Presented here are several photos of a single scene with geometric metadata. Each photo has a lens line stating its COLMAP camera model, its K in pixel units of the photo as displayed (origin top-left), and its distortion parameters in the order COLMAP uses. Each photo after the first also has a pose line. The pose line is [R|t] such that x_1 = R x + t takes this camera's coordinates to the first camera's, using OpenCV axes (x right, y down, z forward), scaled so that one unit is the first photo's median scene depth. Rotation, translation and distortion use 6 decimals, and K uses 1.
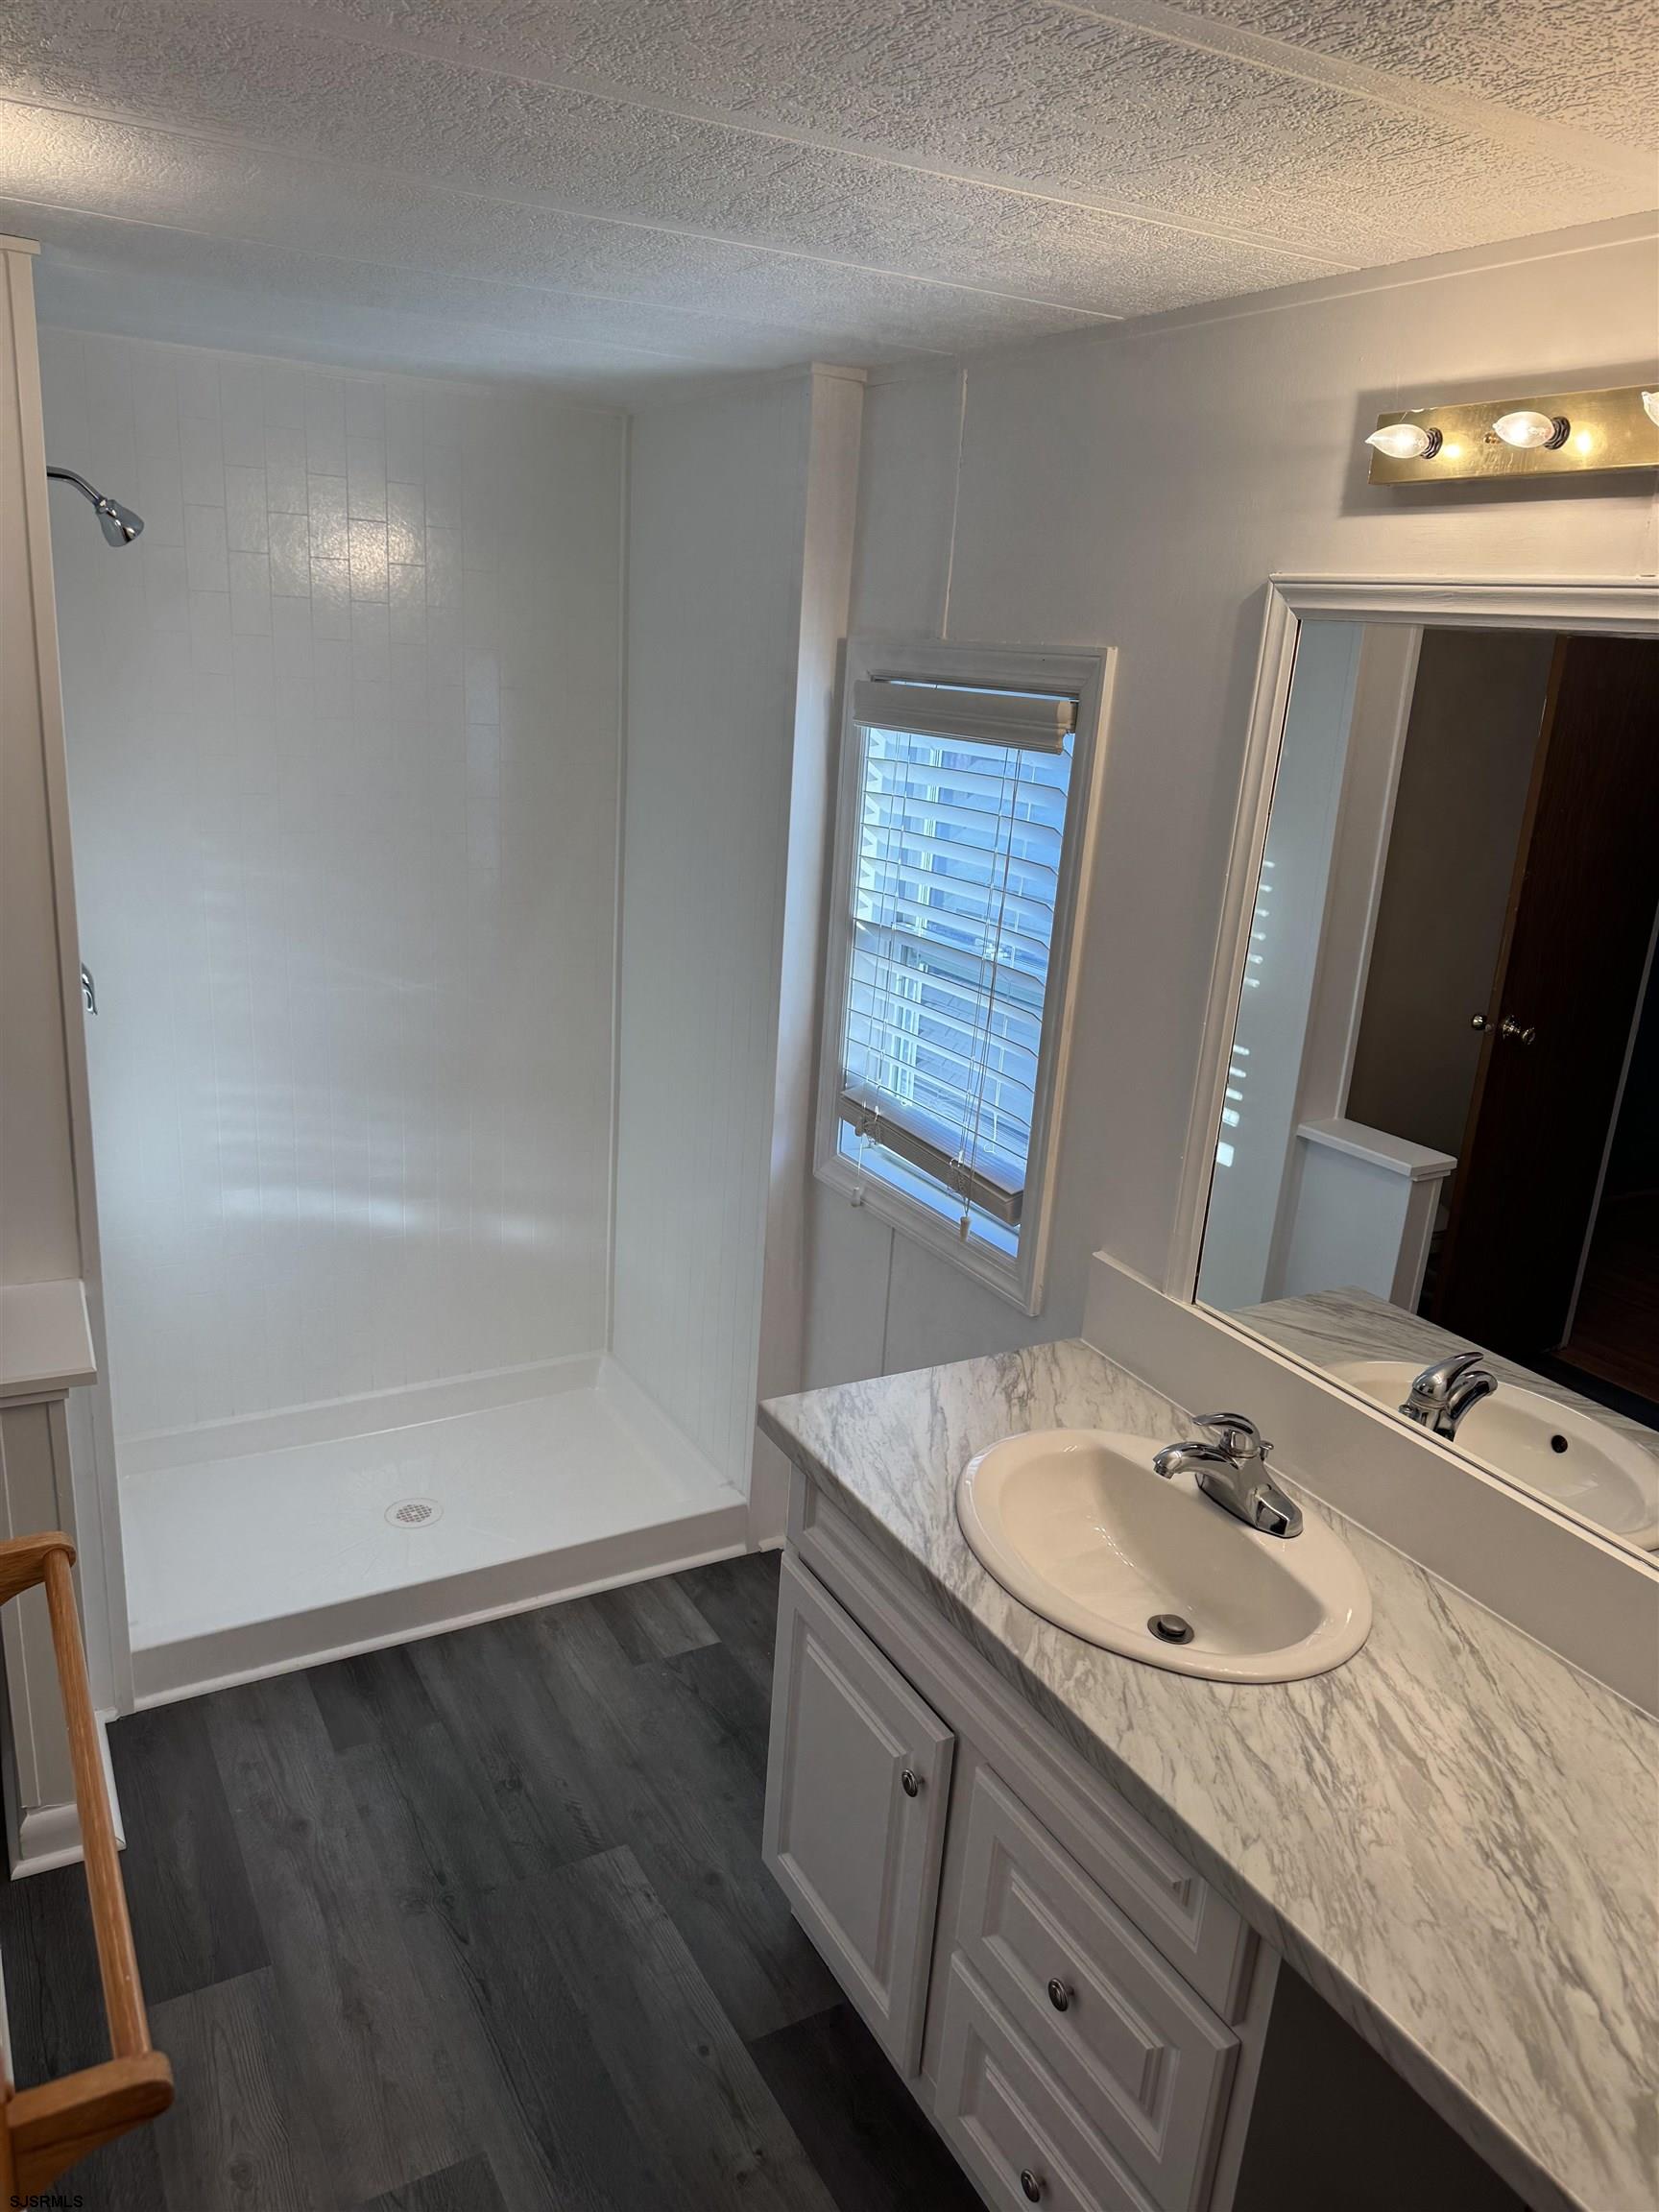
lens RADIAL K [[1573.9, 0, 820.4], [0, 1573.9, 1118.3], [0, 0, 1]] dist [0.018681, -0.020122]
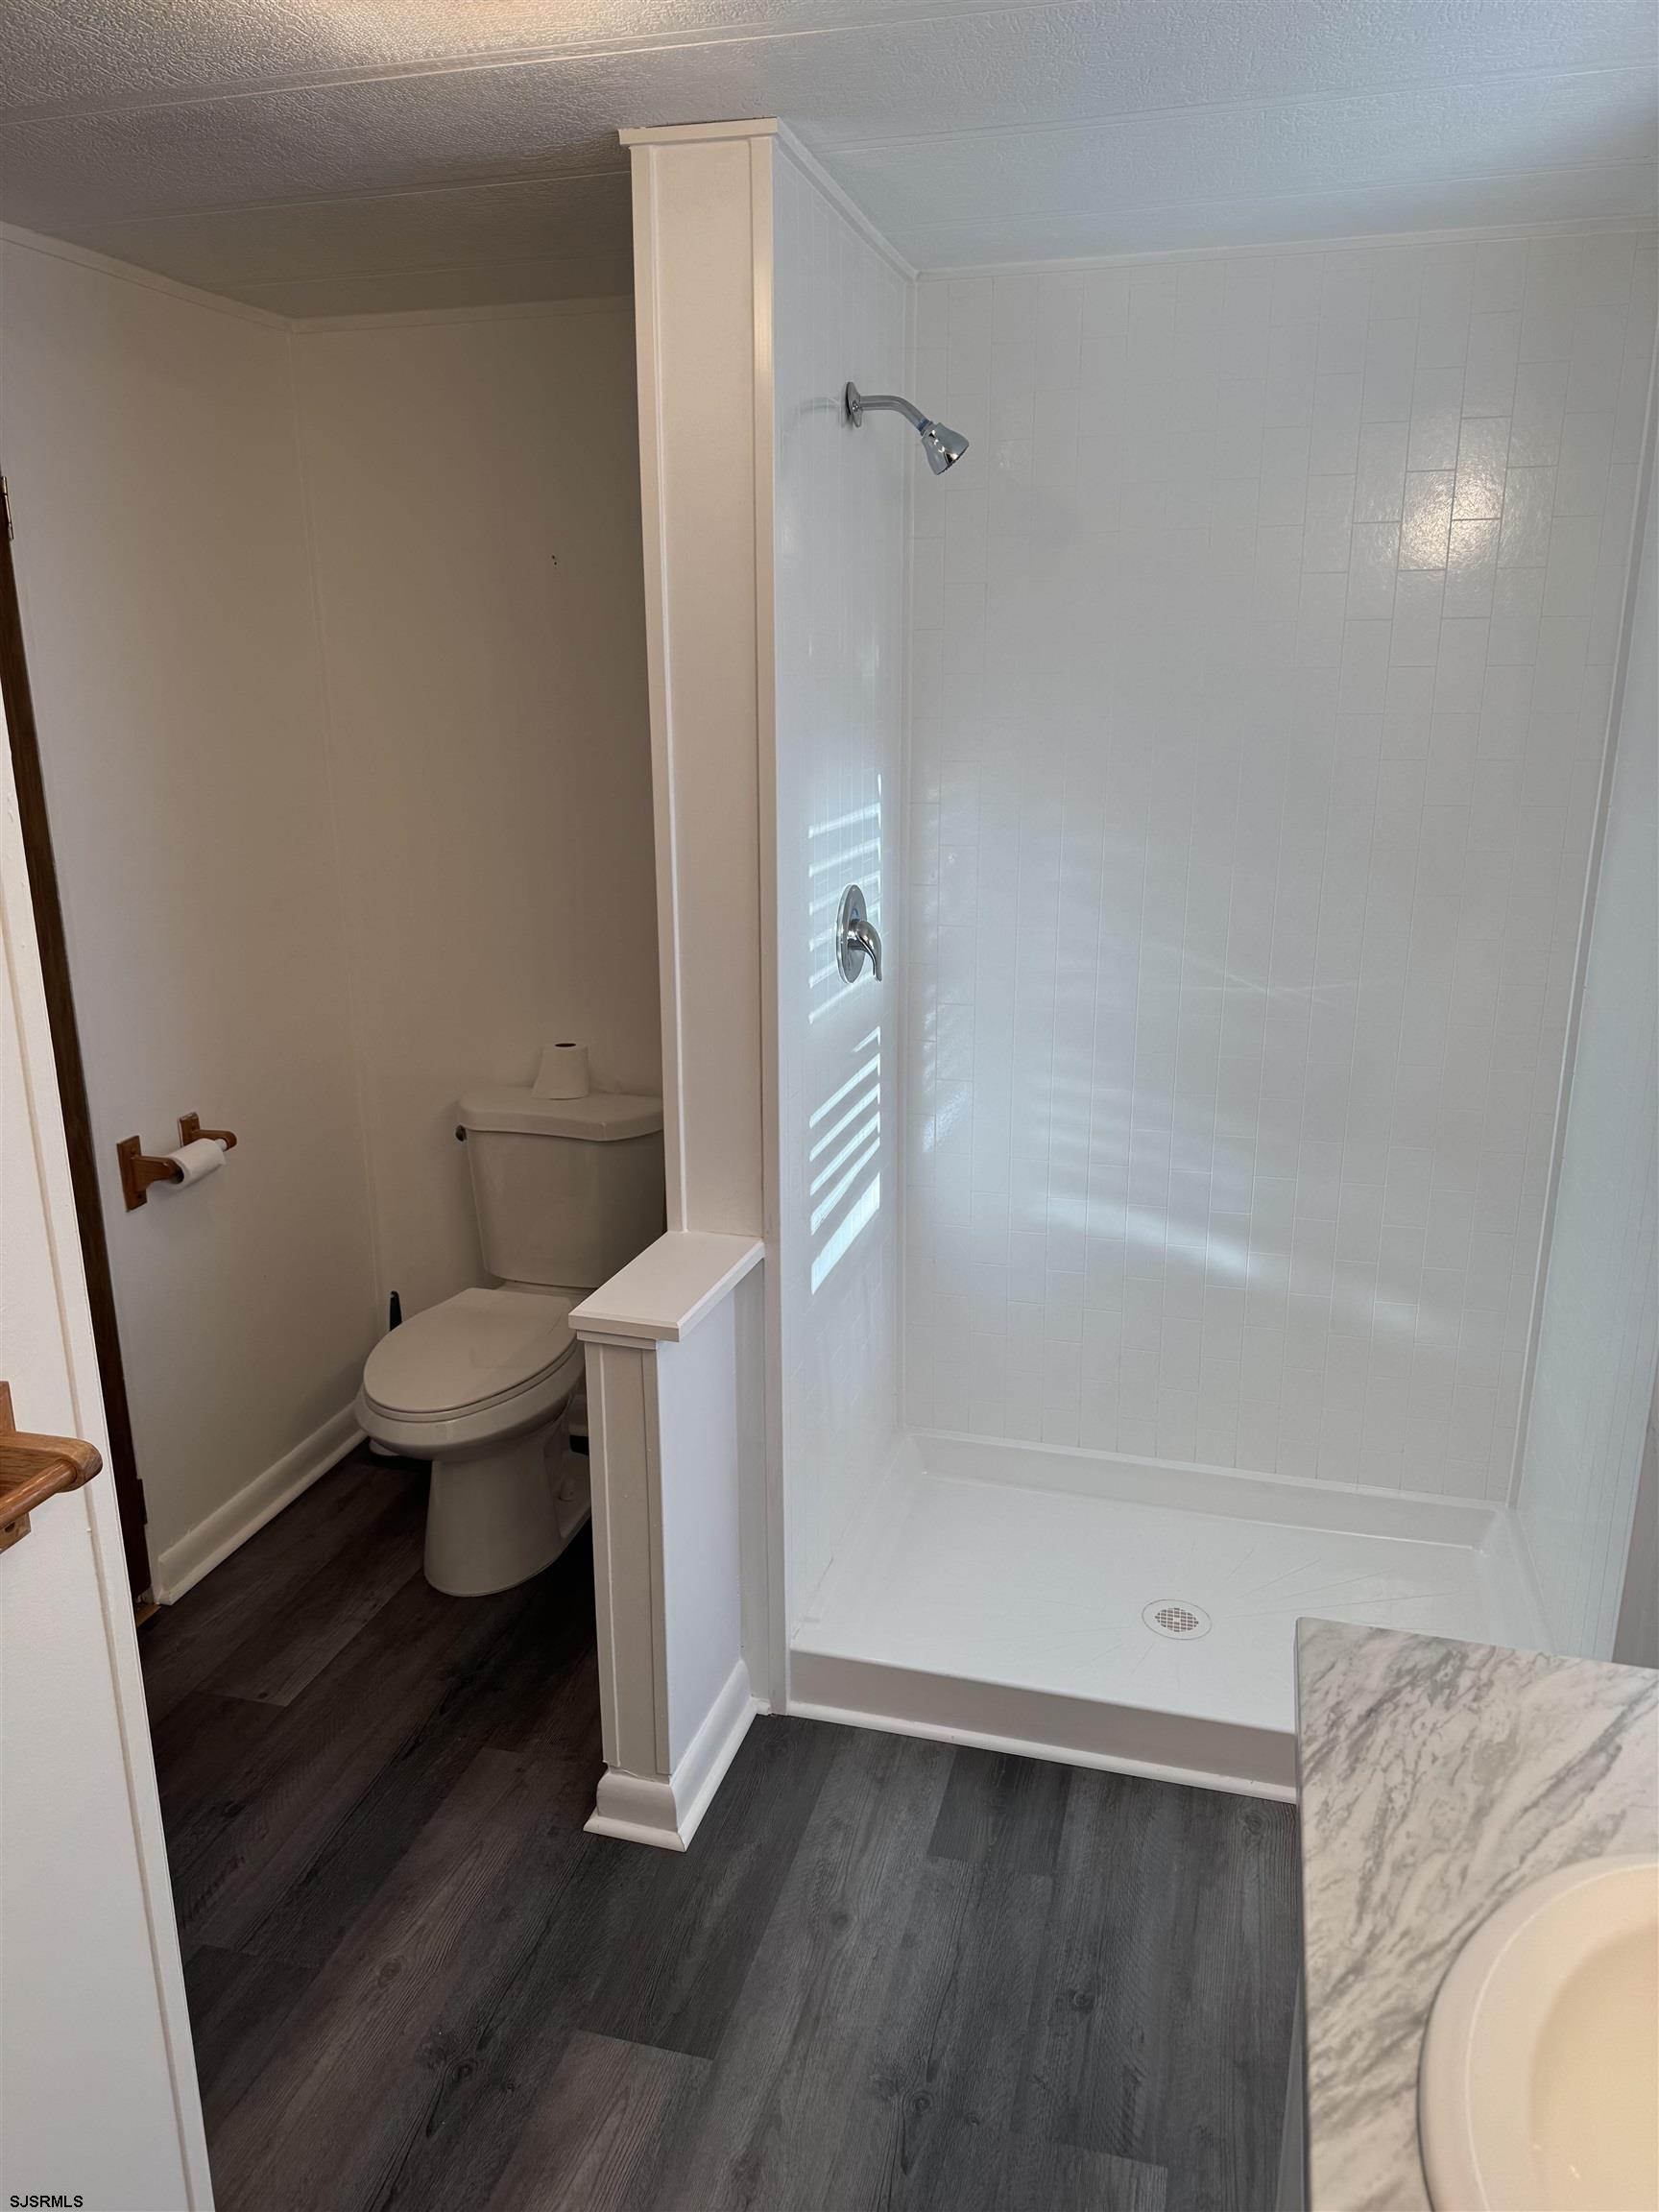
lens RADIAL K [[1573.9, 0, 830.9], [0, 1573.9, 1102.3], [0, 0, 1]] dist [0.018681, -0.020122]
pose [[0.708762, 0.127835, -0.693768, 0.229265], [-0.159540, 0.987011, 0.018881, -0.005971], [0.687170, 0.097302, 0.719951, 0.375951]]
